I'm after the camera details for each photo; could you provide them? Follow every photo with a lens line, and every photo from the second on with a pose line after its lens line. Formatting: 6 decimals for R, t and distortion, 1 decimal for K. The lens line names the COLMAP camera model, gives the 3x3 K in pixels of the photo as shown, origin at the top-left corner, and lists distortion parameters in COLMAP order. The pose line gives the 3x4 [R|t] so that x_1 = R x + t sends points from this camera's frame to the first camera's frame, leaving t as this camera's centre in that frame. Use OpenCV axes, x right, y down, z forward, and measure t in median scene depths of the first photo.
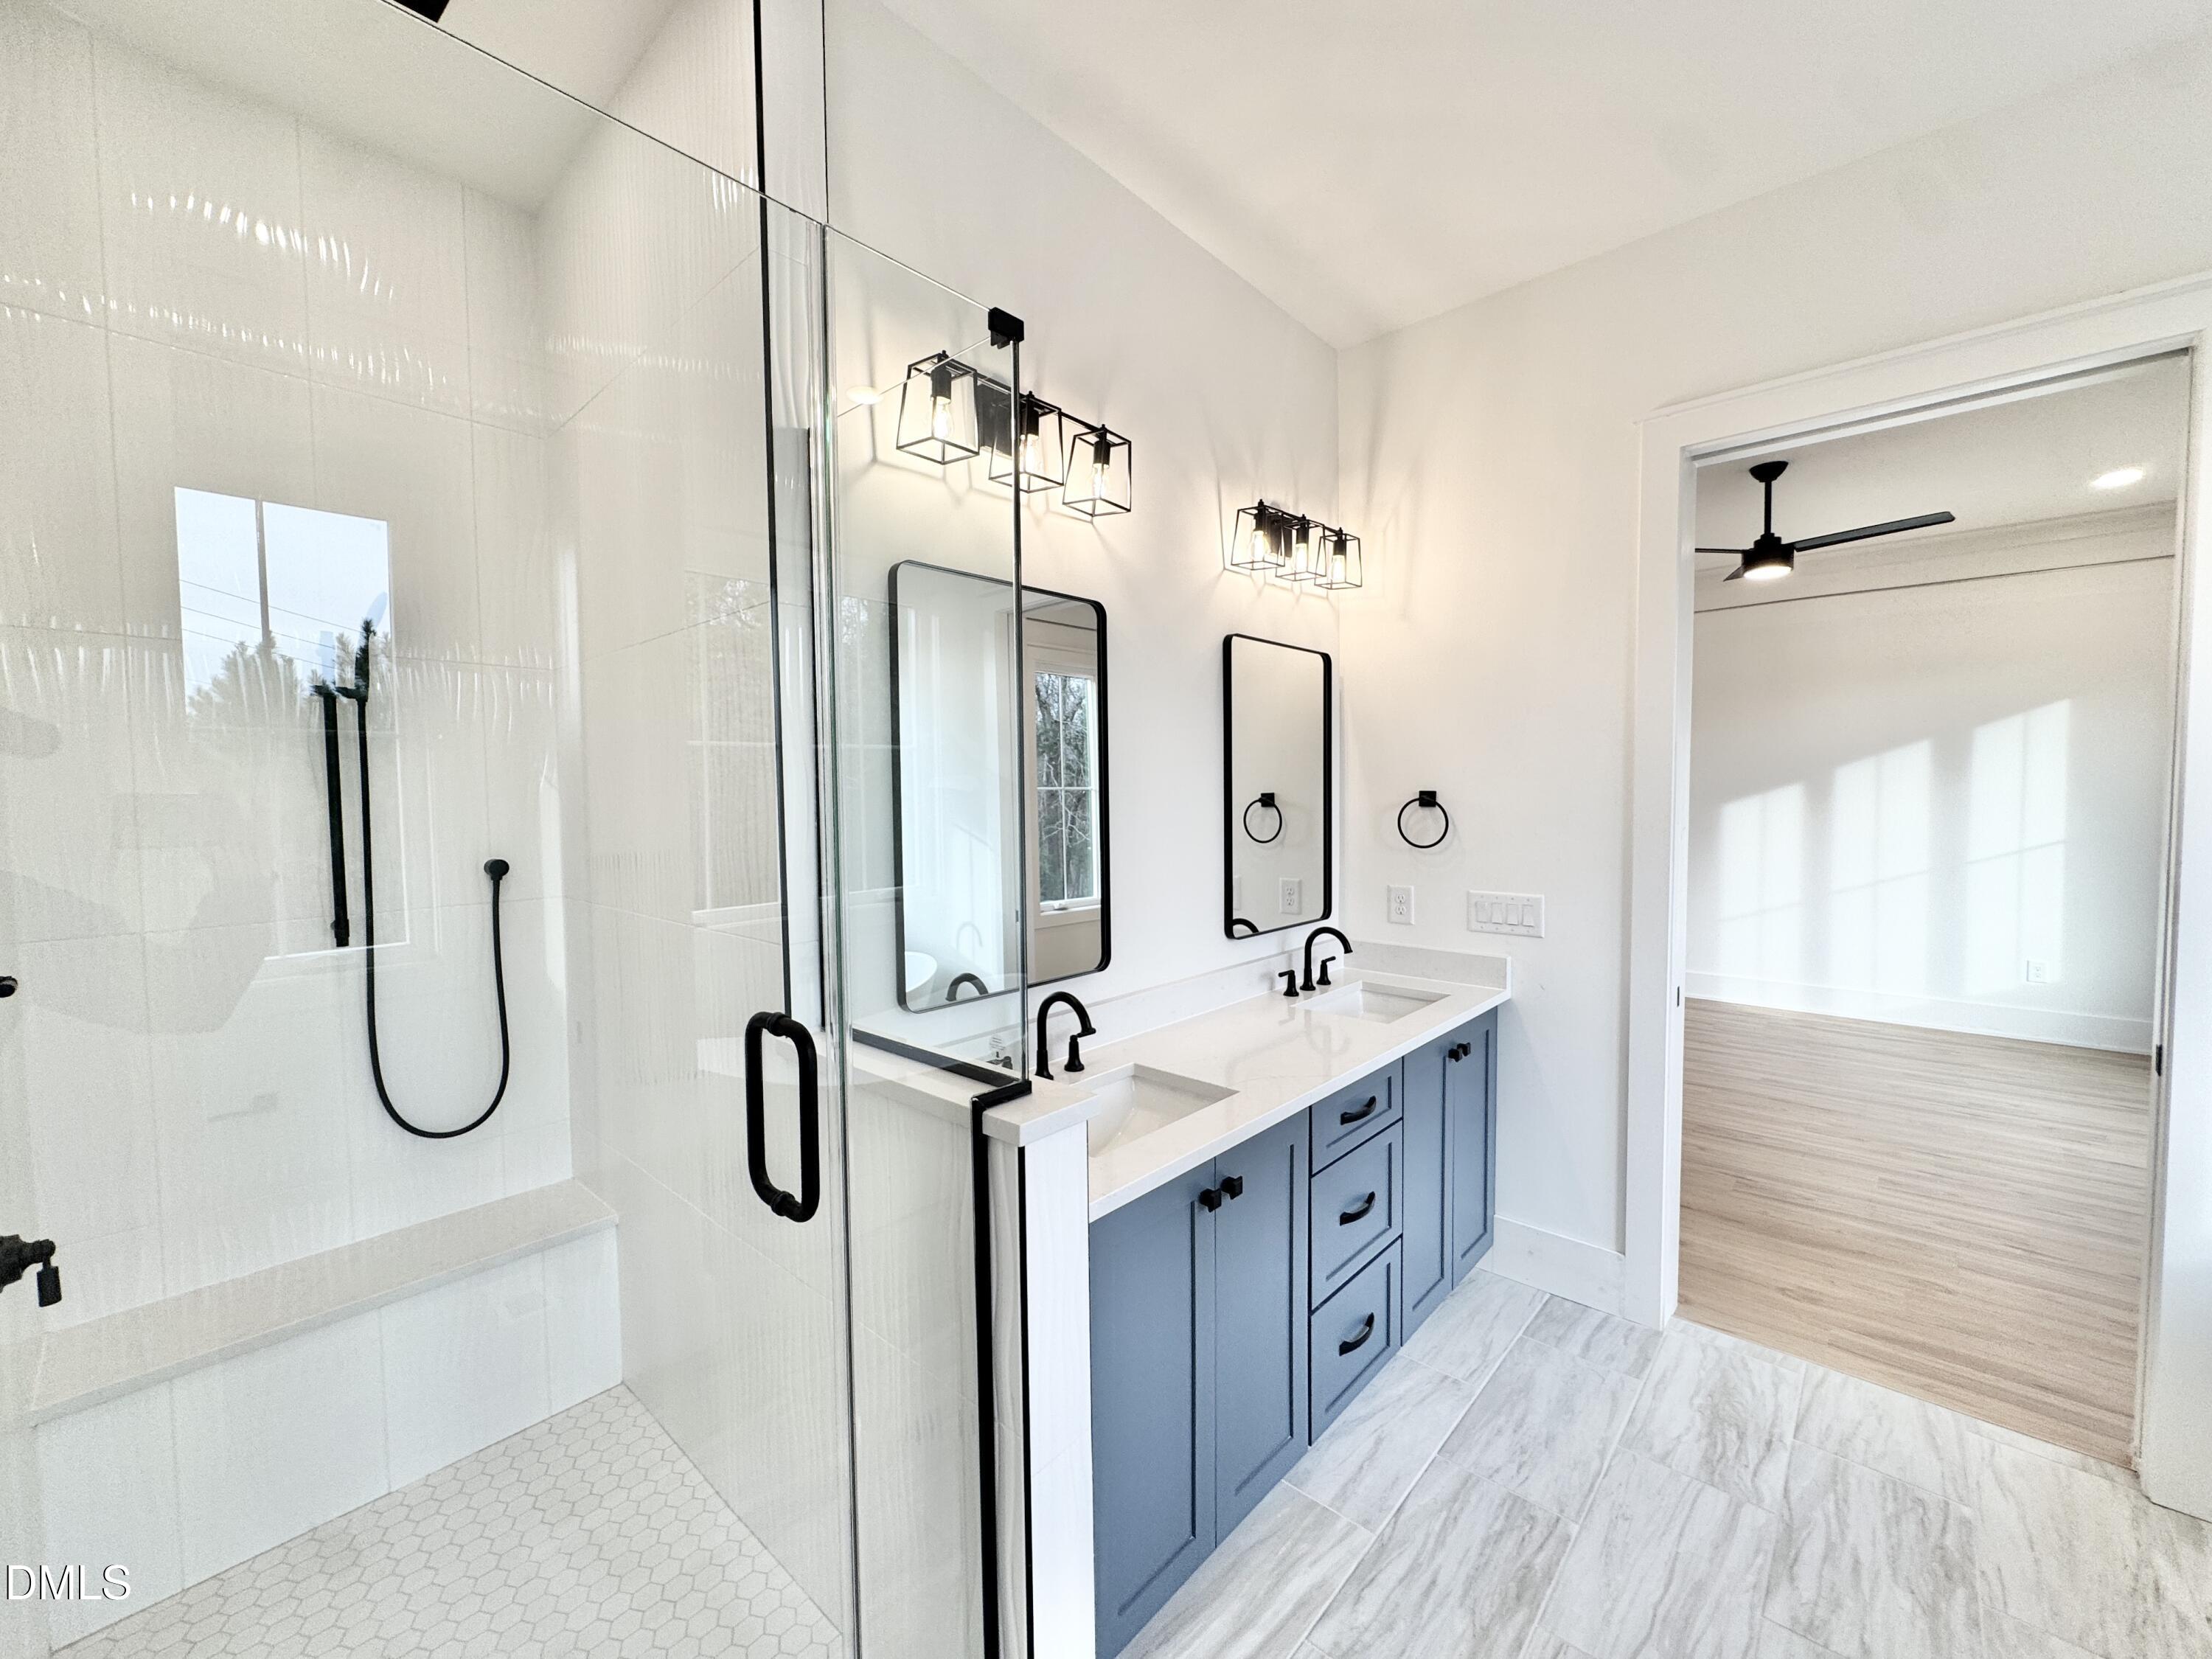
lens RADIAL K [[883.0, 0, 1101.6], [0, 883.0, 829.0], [0, 0, 1]] dist [0.000951, 0.000323]
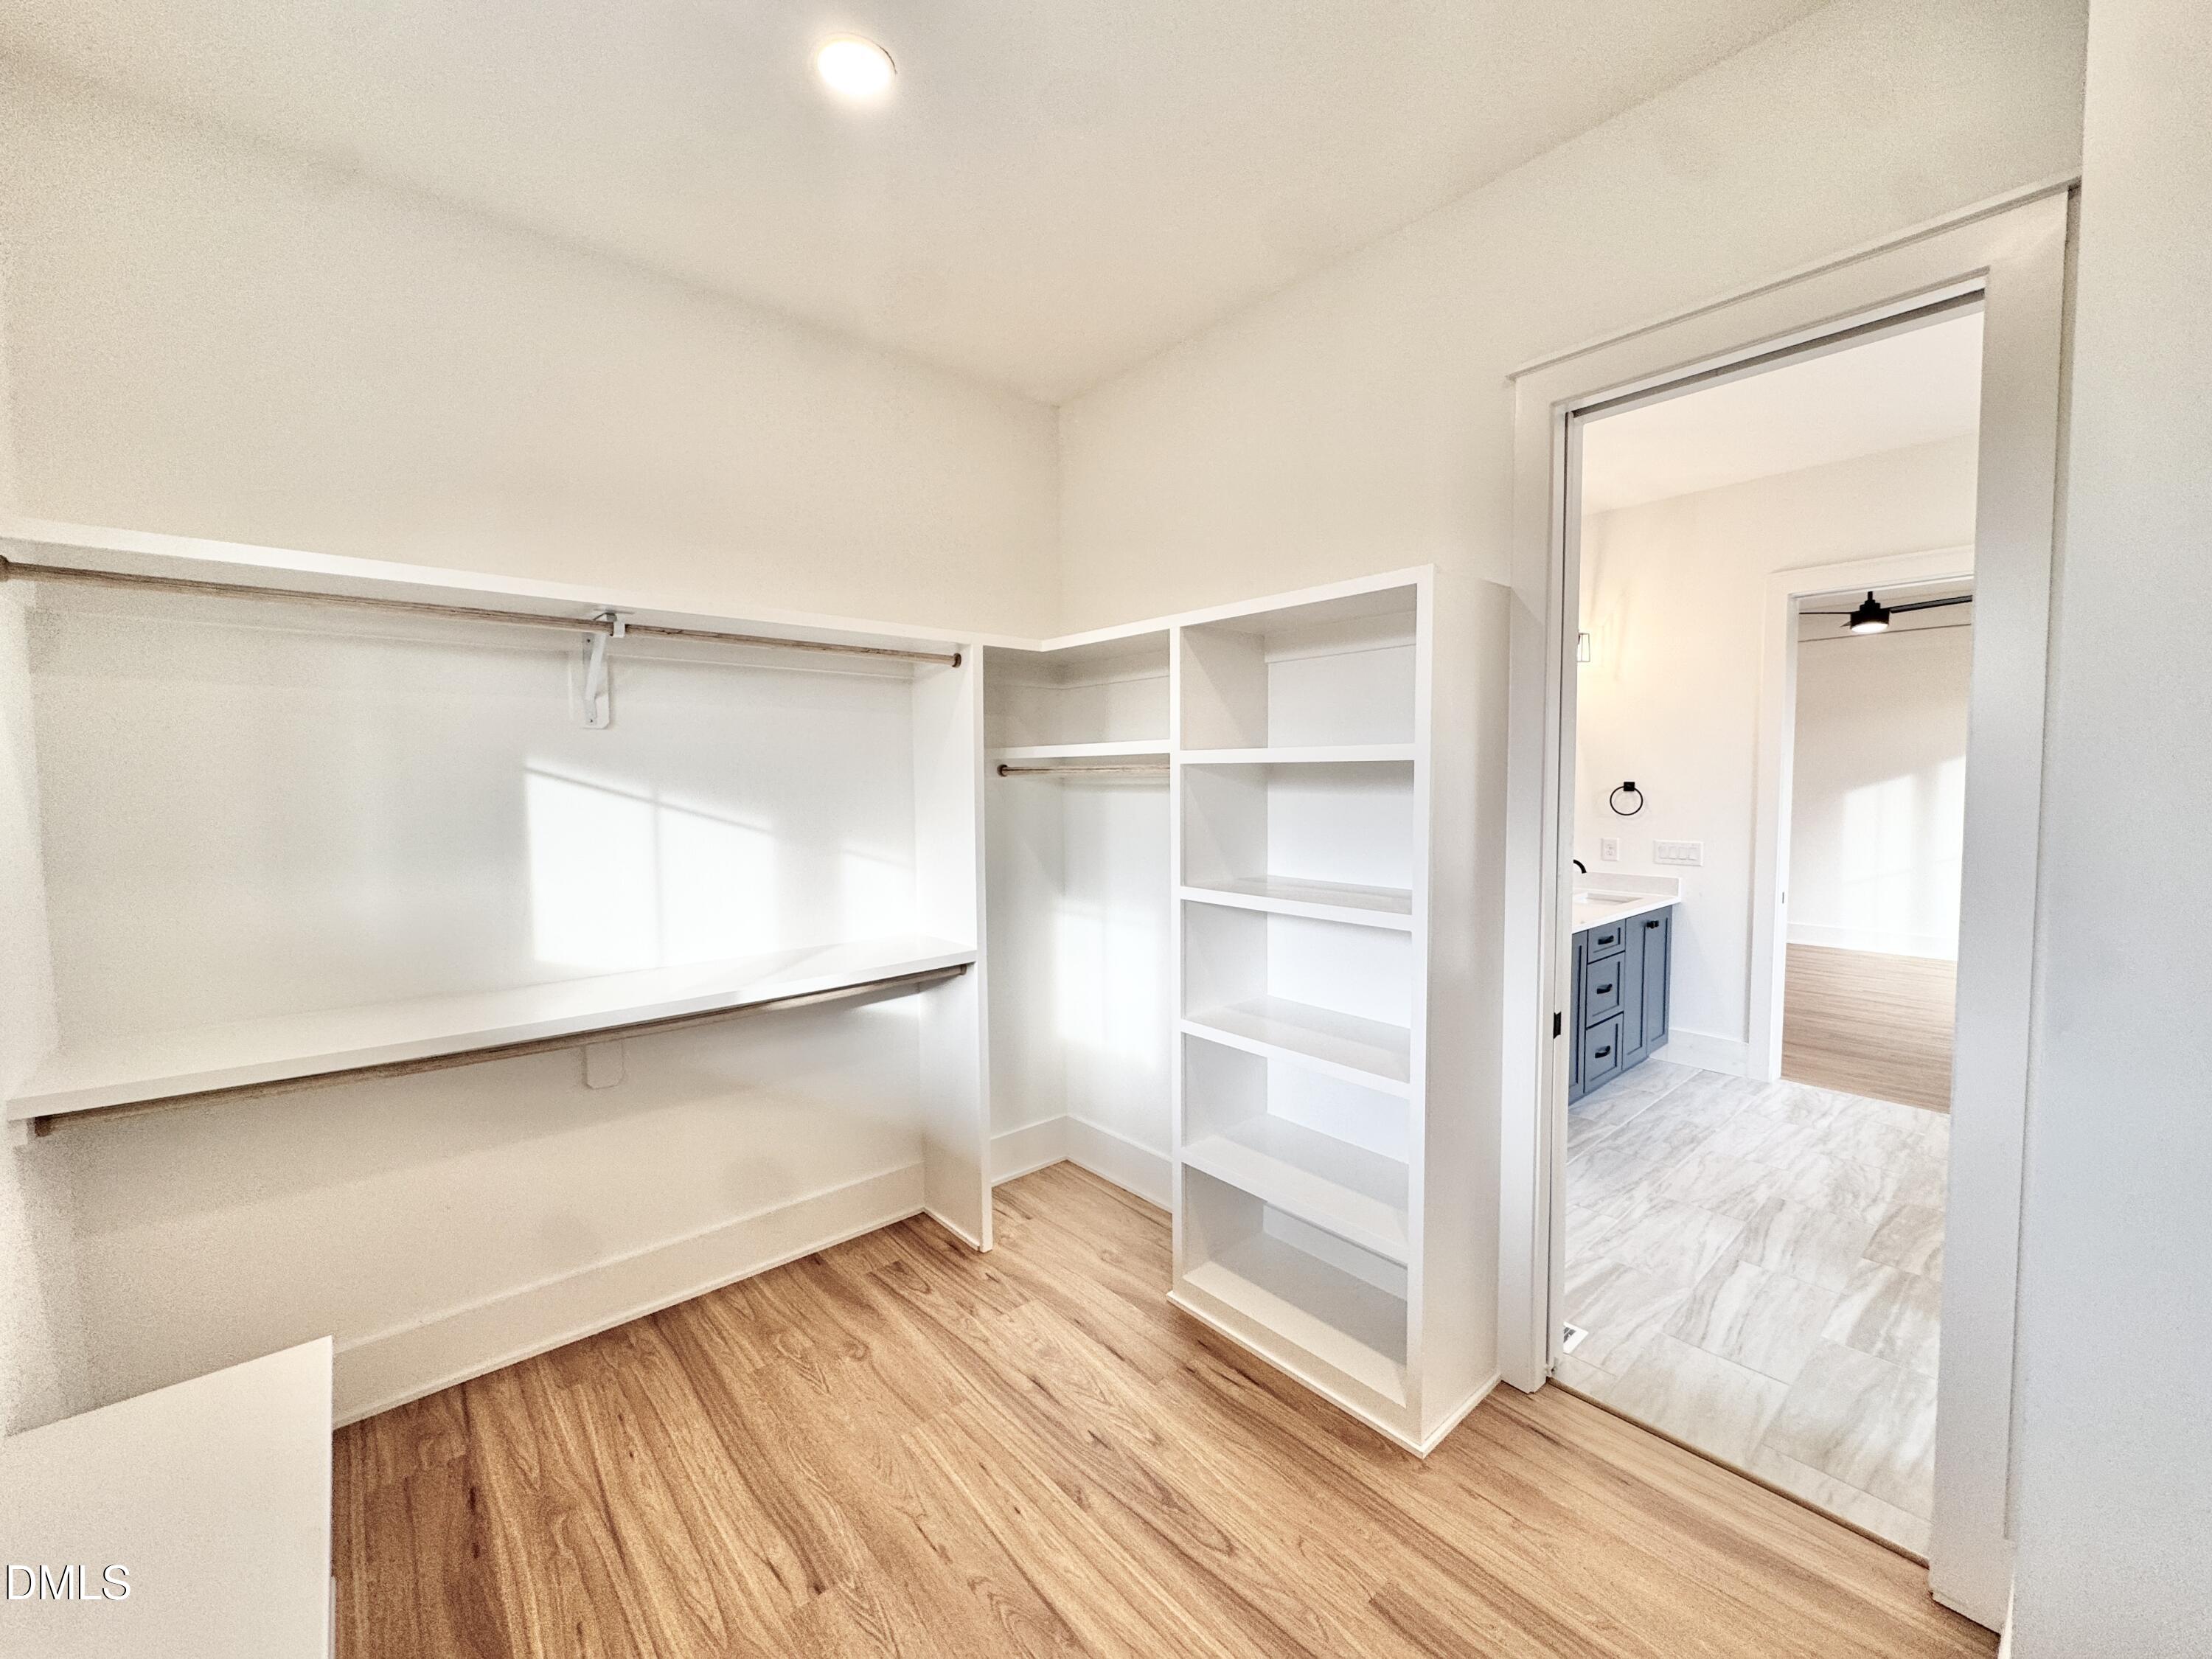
lens RADIAL K [[883.0, 0, 1101.6], [0, 883.0, 829.0], [0, 0, 1]] dist [0.000951, 0.000323]
pose [[0.993414, 0.009051, -0.114223, -0.472851], [-0.007565, 0.999881, 0.013441, 0.034649], [0.114331, -0.012488, 0.993364, -0.857211]]
